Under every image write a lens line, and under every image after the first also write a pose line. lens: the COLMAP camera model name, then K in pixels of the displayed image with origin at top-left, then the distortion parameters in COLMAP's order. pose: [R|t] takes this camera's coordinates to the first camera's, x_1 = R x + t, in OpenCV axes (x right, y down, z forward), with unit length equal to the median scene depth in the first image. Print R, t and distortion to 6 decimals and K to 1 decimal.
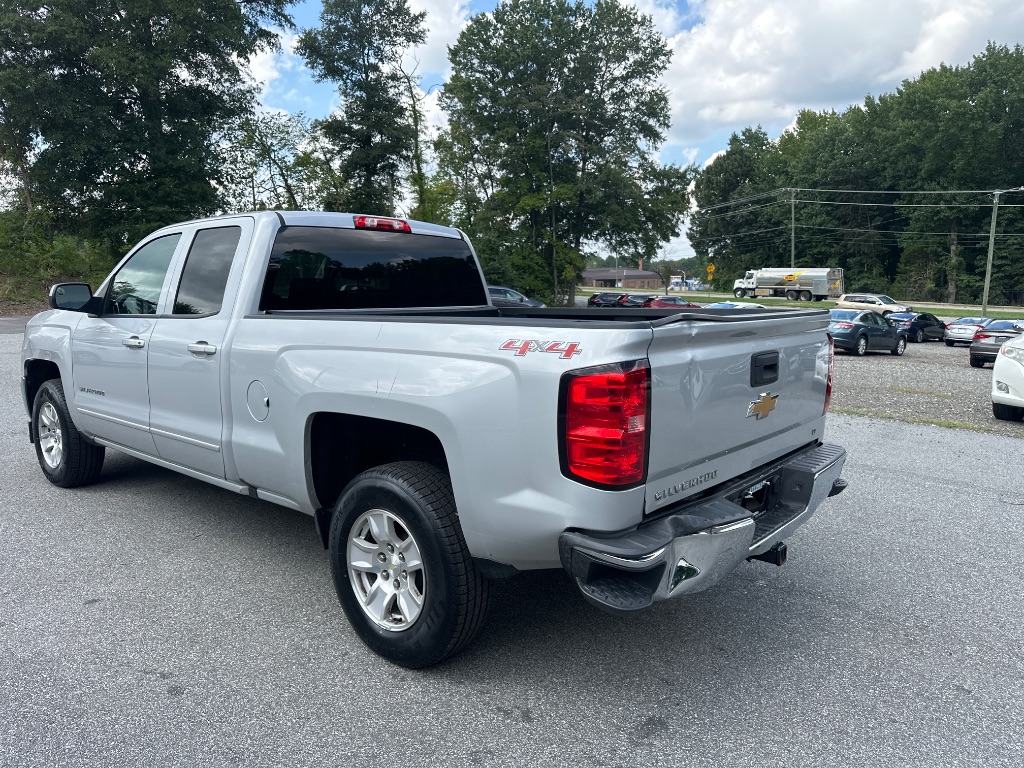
lens RADIAL K [[726.6, 0, 530.3], [0, 726.6, 381.1], [0, 0, 1]] dist [0.055836, -0.070679]
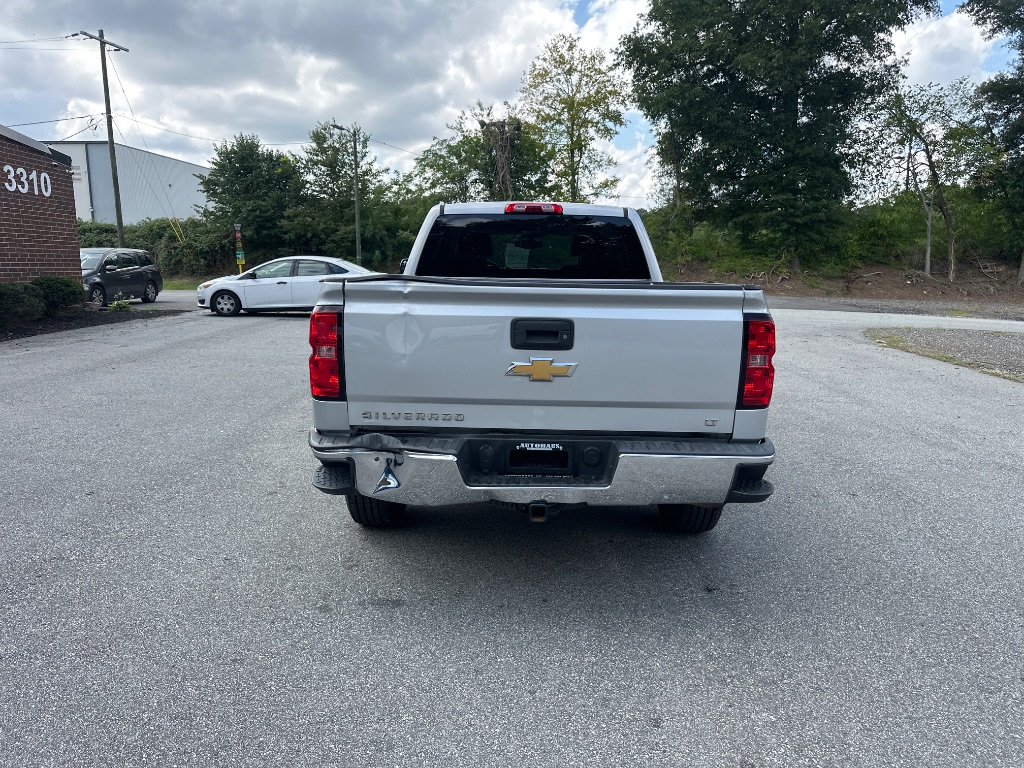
lens RADIAL K [[735.6, 0, 515.9], [0, 735.6, 392.7], [0, 0, 1]] dist [0.061234, -0.083275]
pose [[0.640027, 0.138351, -0.755794, 0.097299], [-0.115879, 0.989785, 0.083055, -0.001609], [0.759564, 0.034423, 0.649521, 0.025640]]
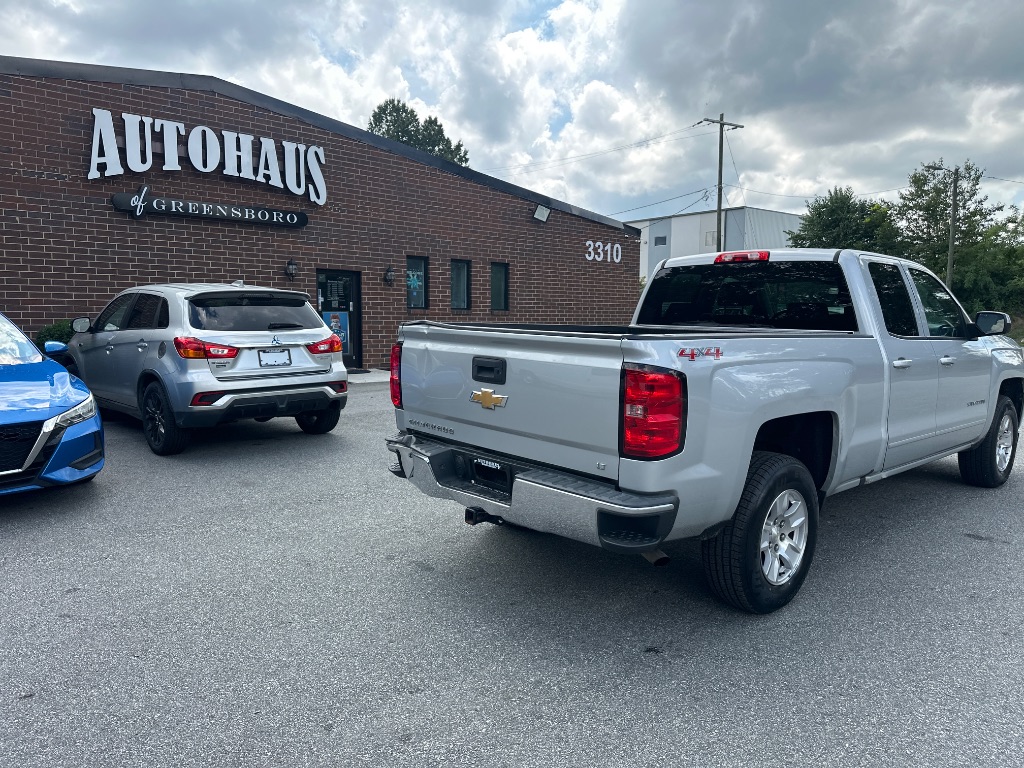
lens RADIAL K [[723.9, 0, 480.7], [0, 723.9, 396.7], [0, 0, 1]] dist [0.042920, -0.078725]
pose [[-0.164056, 0.116259, -0.979576, 0.138625], [-0.141693, 0.979956, 0.140034, -0.013330], [0.976222, 0.161772, -0.144295, 0.106463]]
